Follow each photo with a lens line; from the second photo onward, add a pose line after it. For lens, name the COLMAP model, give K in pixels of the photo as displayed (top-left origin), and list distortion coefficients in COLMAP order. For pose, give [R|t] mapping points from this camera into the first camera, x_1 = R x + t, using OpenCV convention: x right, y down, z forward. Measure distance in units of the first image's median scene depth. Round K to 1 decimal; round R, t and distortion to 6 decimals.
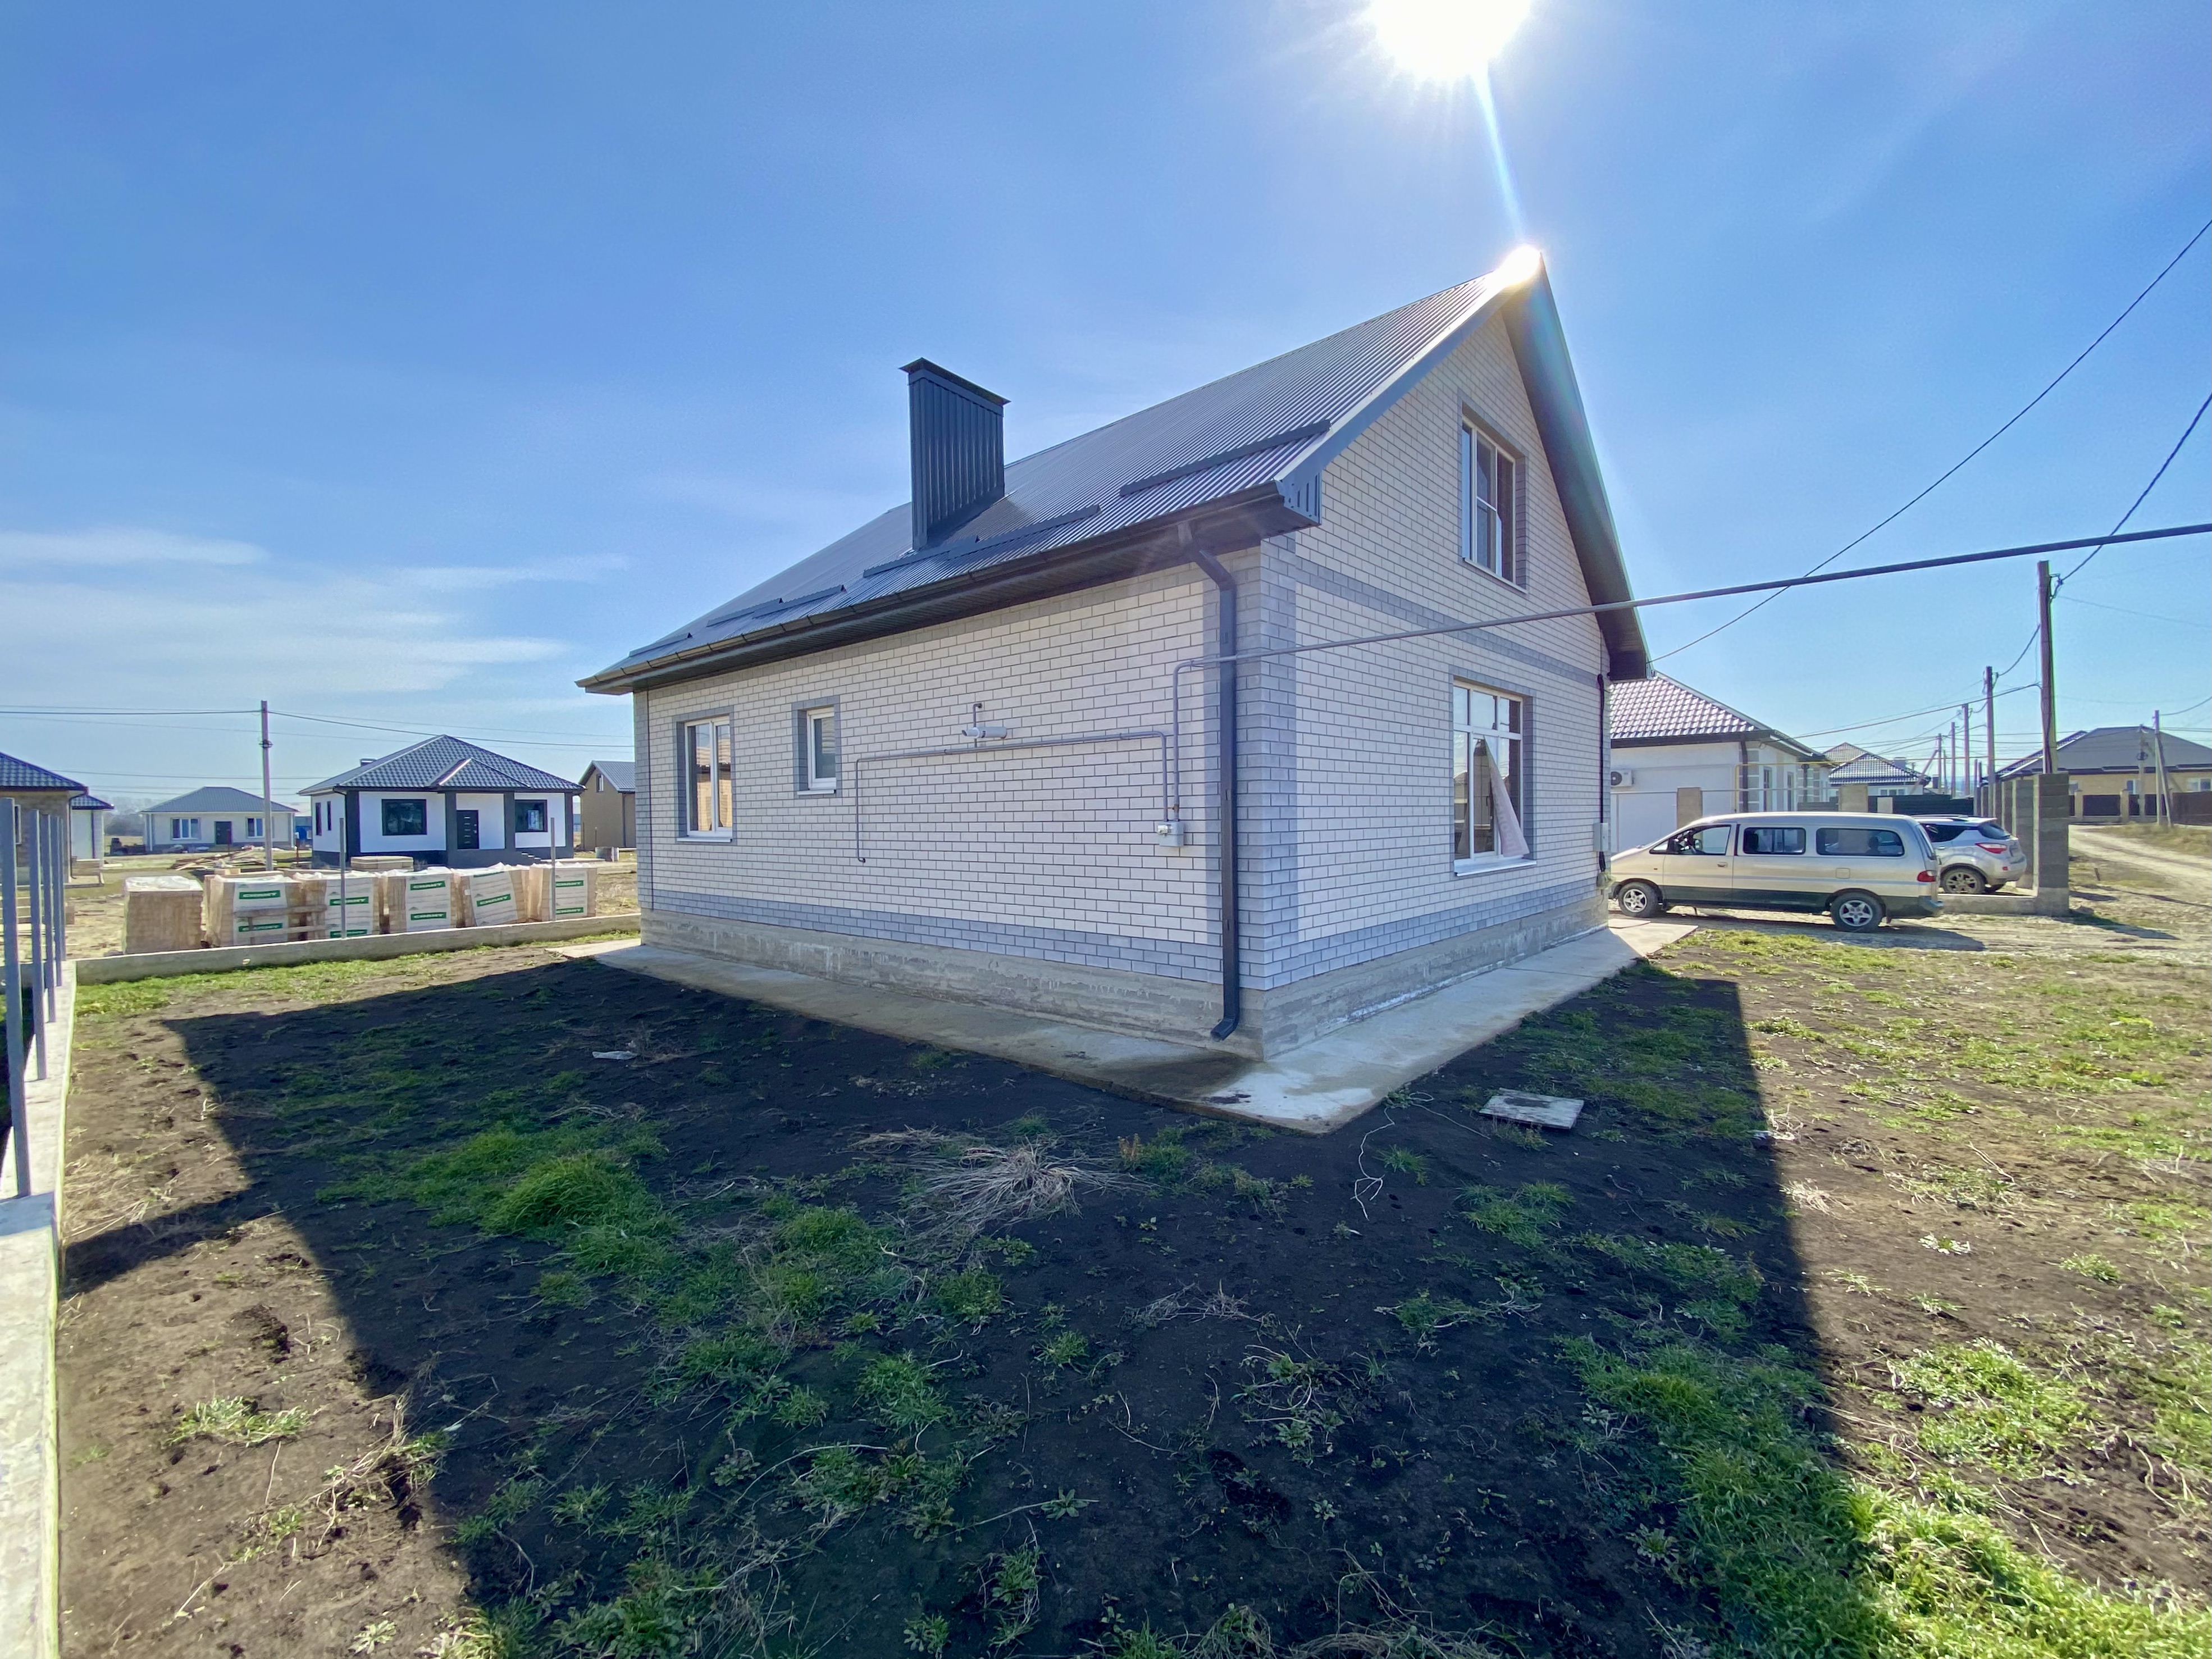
lens RADIAL K [[901.8, 0, 1106.0], [0, 901.8, 829.5], [0, 0, 1]] dist [0.021865, -0.020220]
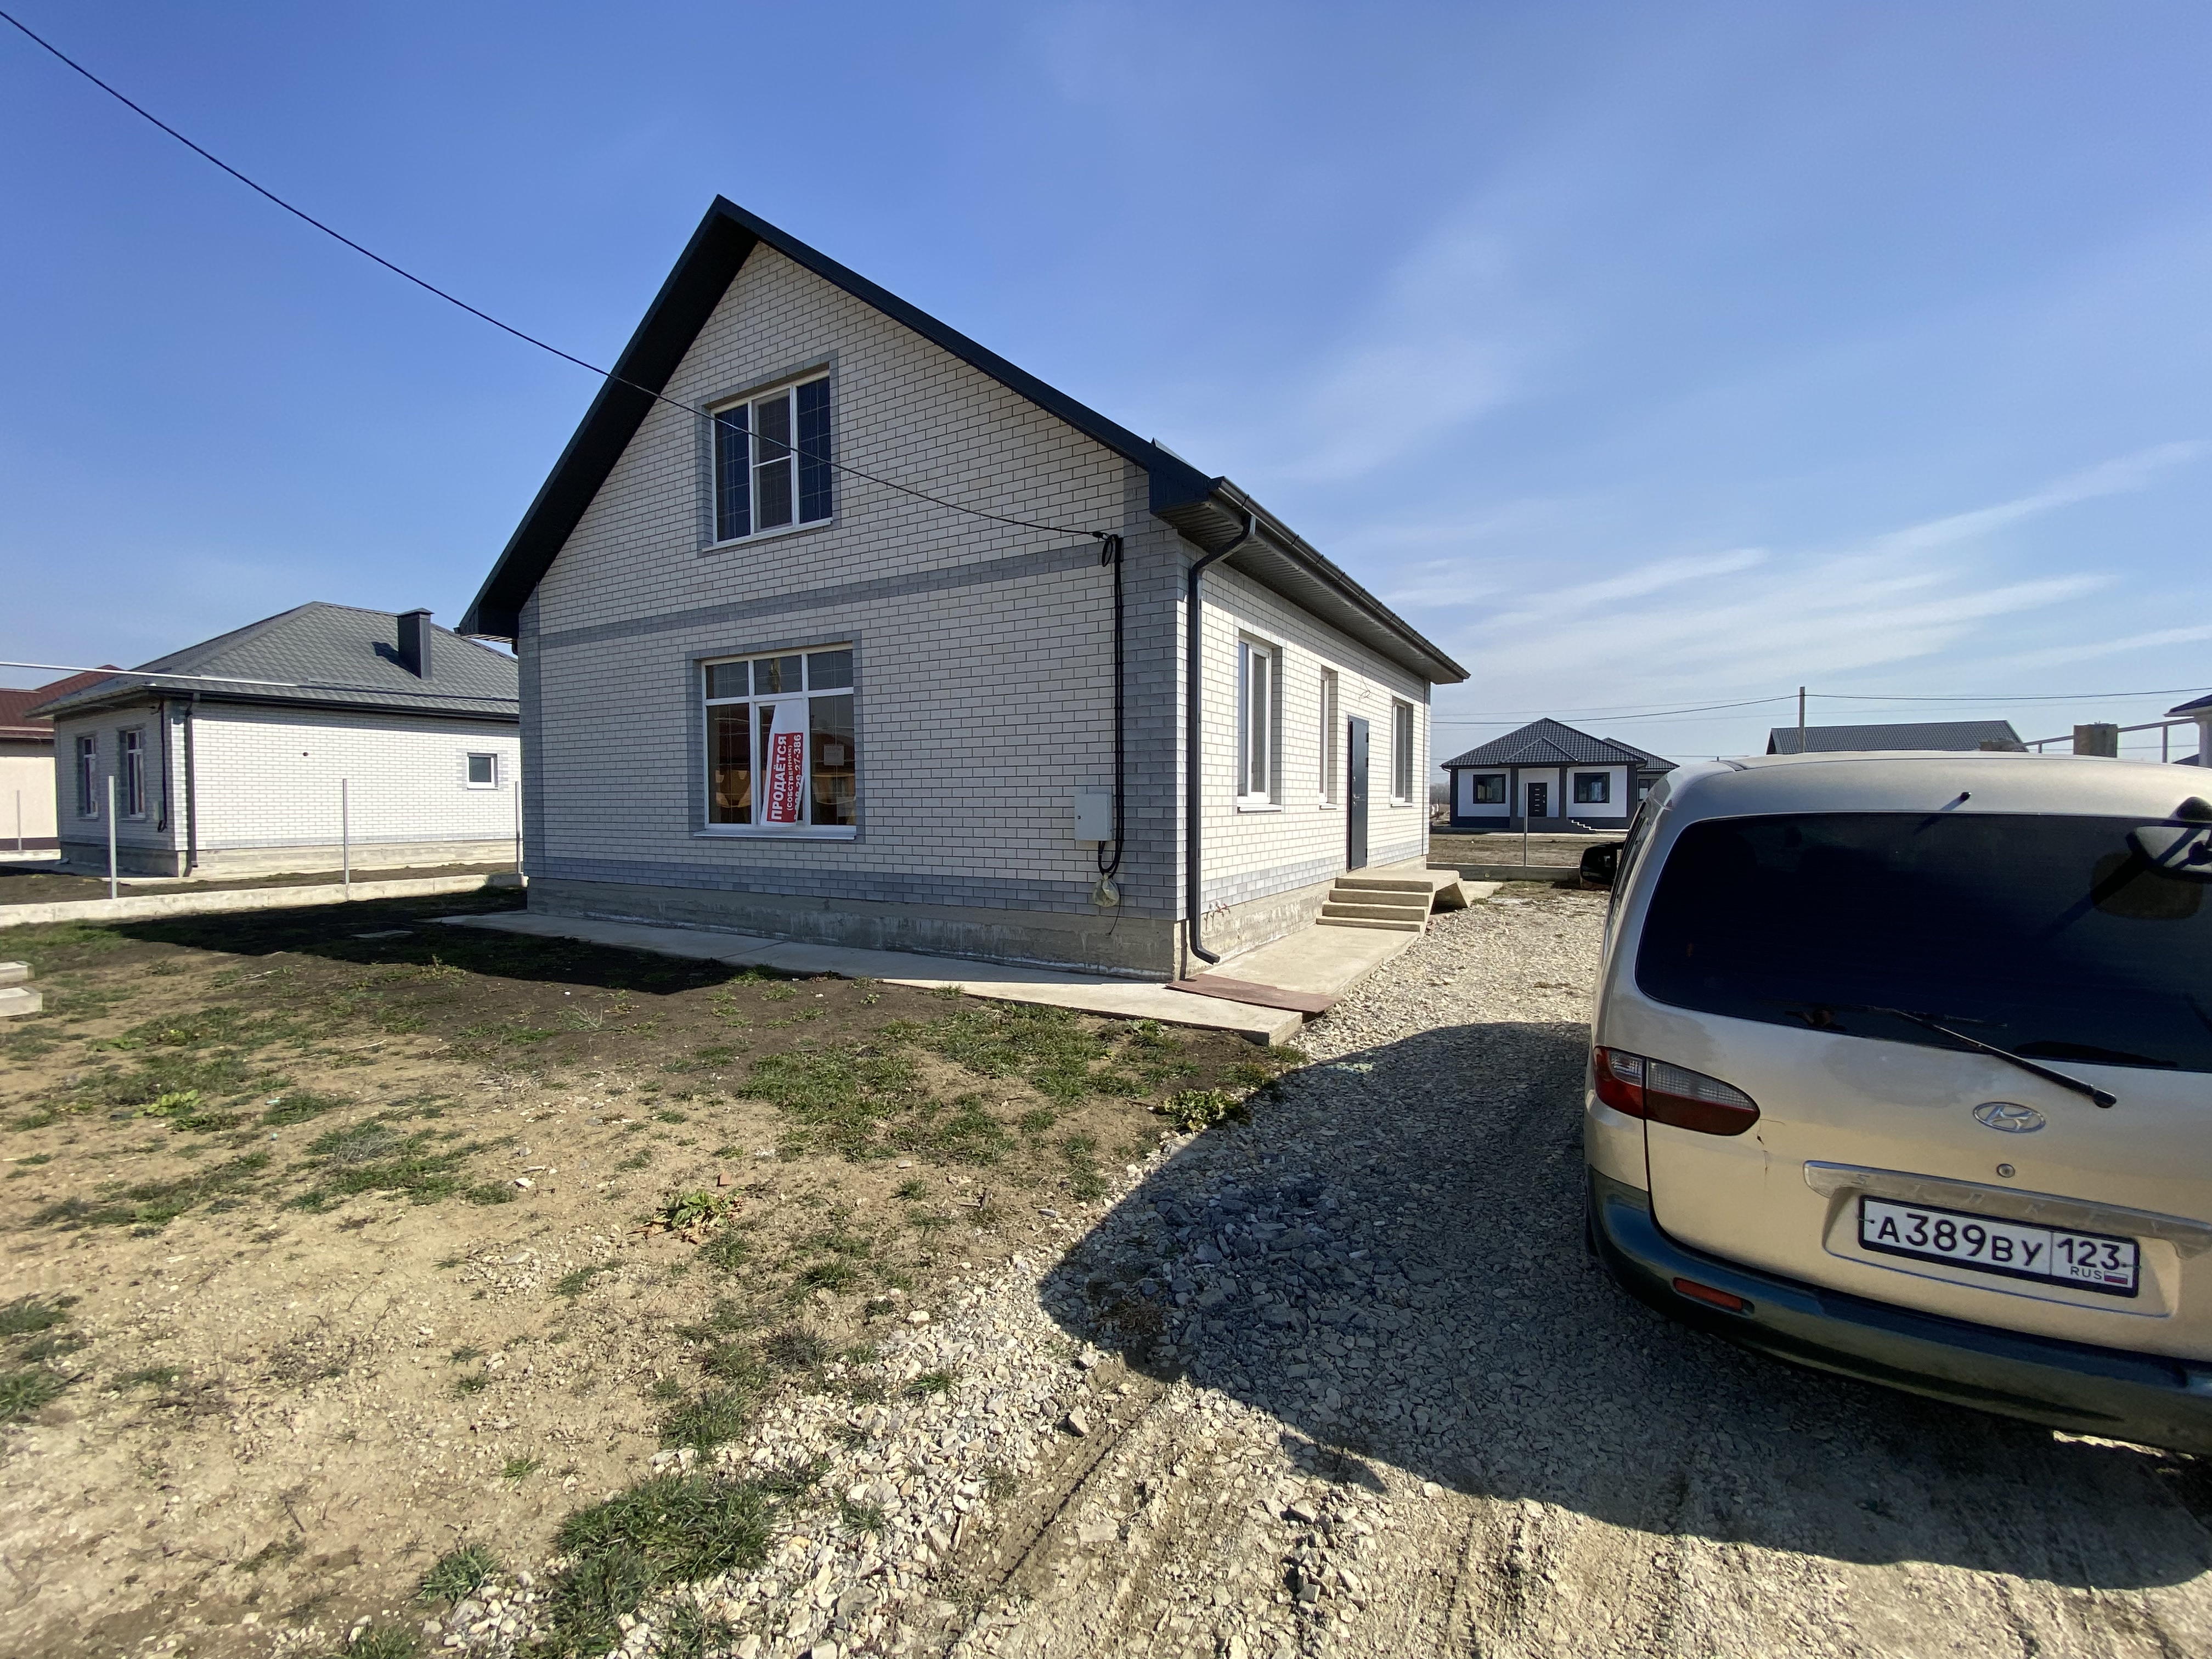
lens RADIAL K [[879.9, 0, 1105.3], [0, 879.9, 826.8], [0, 0, 1]] dist [0.029532, -0.024819]
pose [[0.226150, 0.041779, -0.973196, 1.744903], [-0.013533, 0.999118, 0.039747, -0.012287], [0.973999, 0.004182, 0.226516, 1.370802]]
